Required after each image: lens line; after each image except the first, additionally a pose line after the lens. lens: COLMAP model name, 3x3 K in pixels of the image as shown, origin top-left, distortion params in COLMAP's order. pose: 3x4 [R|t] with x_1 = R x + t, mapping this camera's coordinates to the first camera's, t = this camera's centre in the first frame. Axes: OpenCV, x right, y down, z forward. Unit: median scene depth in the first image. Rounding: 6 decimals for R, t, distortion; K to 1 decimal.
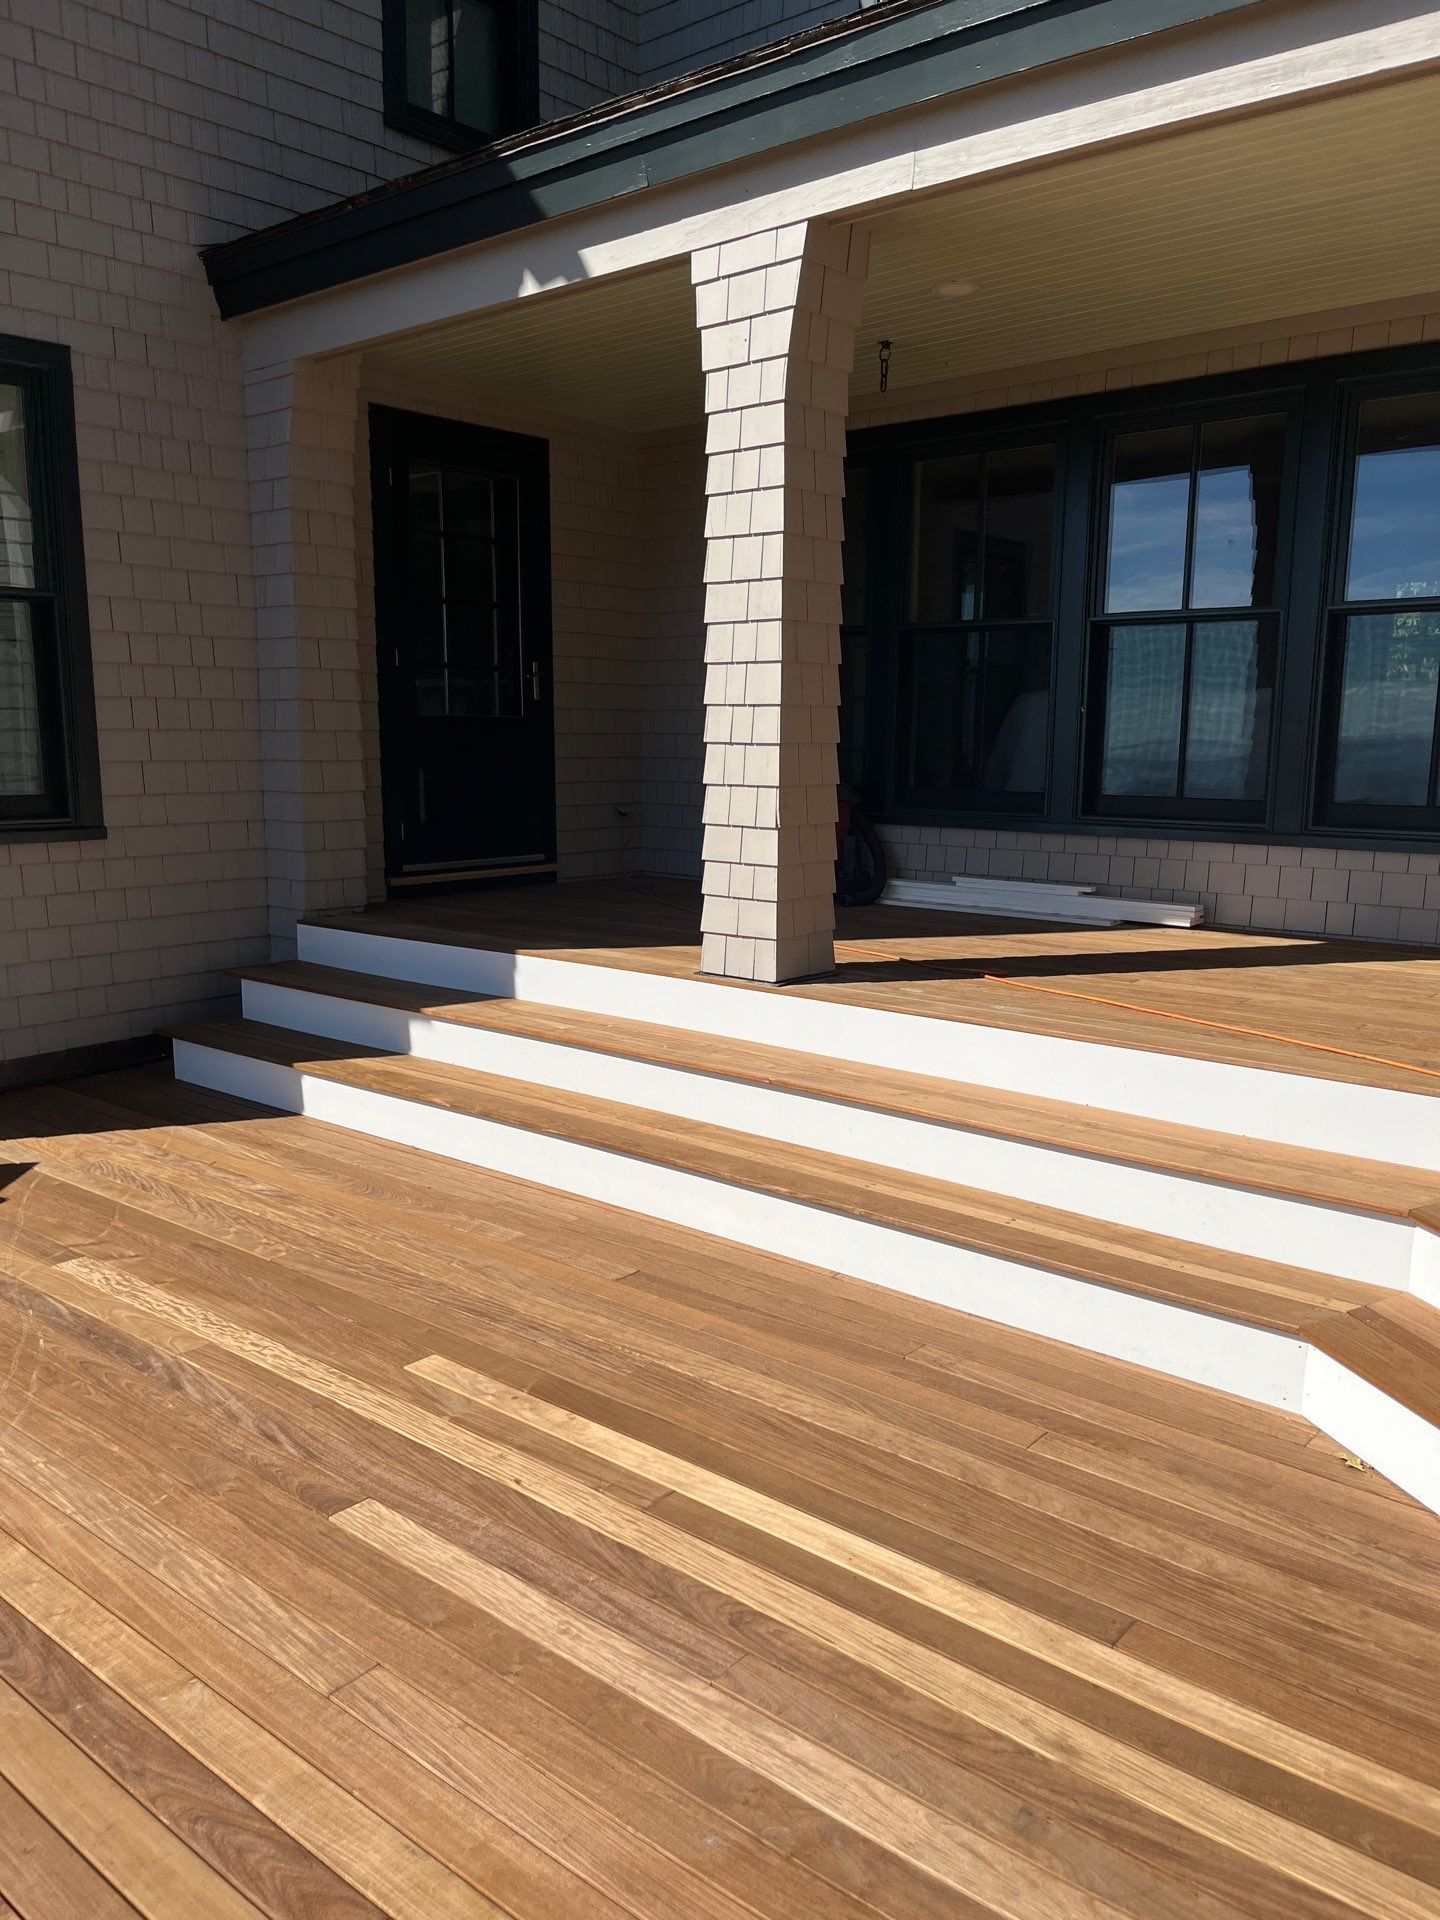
lens RADIAL K [[1513.2, 0, 720.0], [0, 1513.2, 960.0], [0, 0, 1]] dist [0.060929, -0.104650]
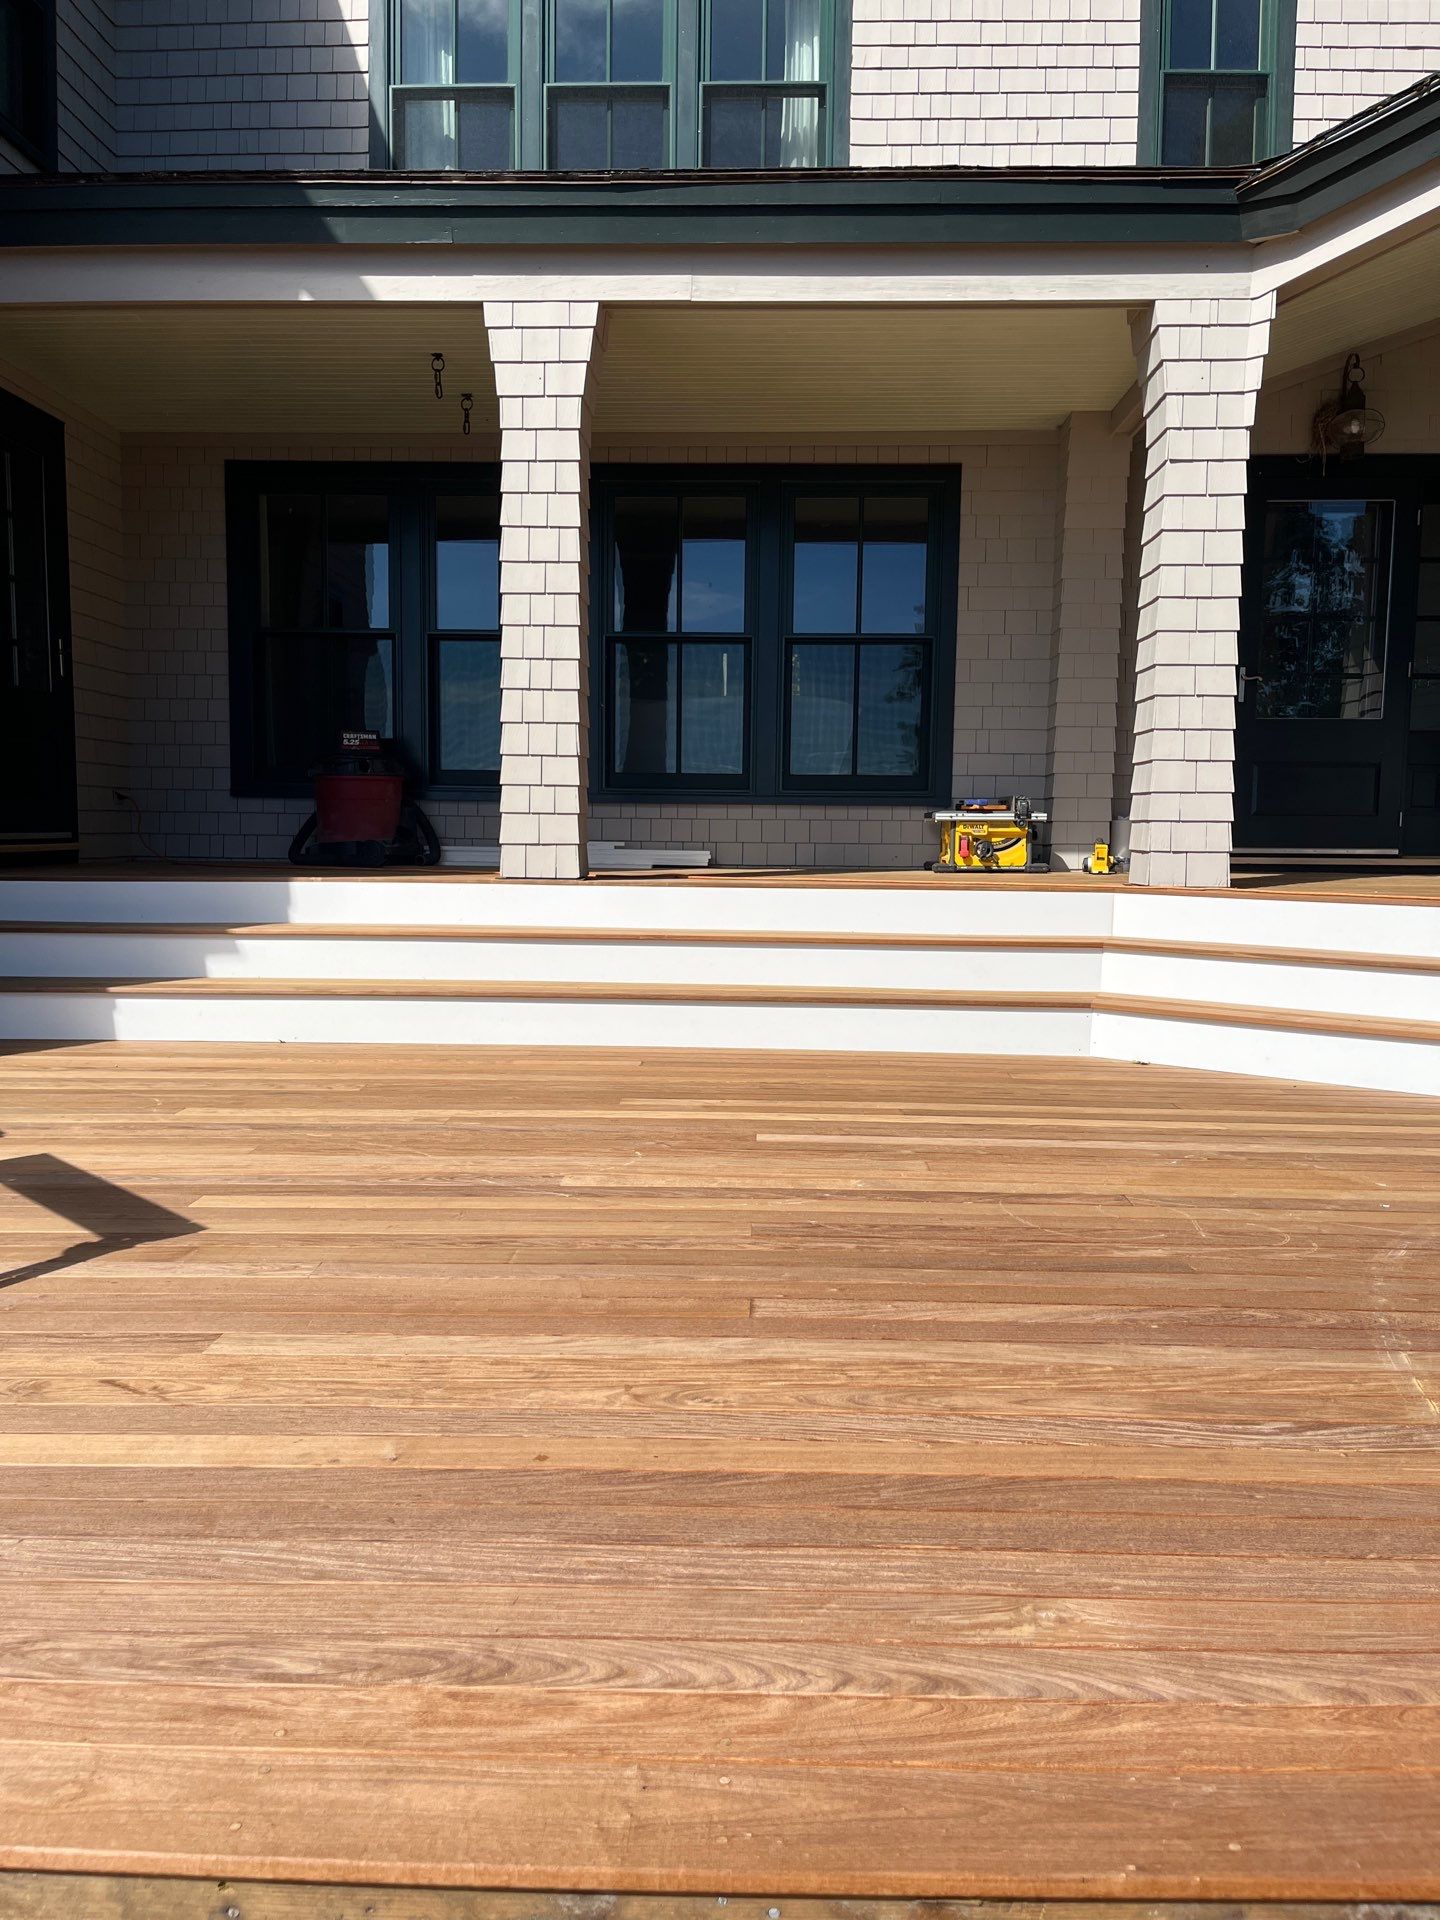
lens RADIAL K [[1567.0, 0, 720.0], [0, 1567.0, 960.0], [0, 0, 1]] dist [-0.000472, 0.002156]
pose [[0.769559, -0.044203, 0.637043, -0.706174], [0.089259, 0.995254, -0.038767, 0.143508], [-0.632306, 0.086695, 0.769852, -0.073742]]
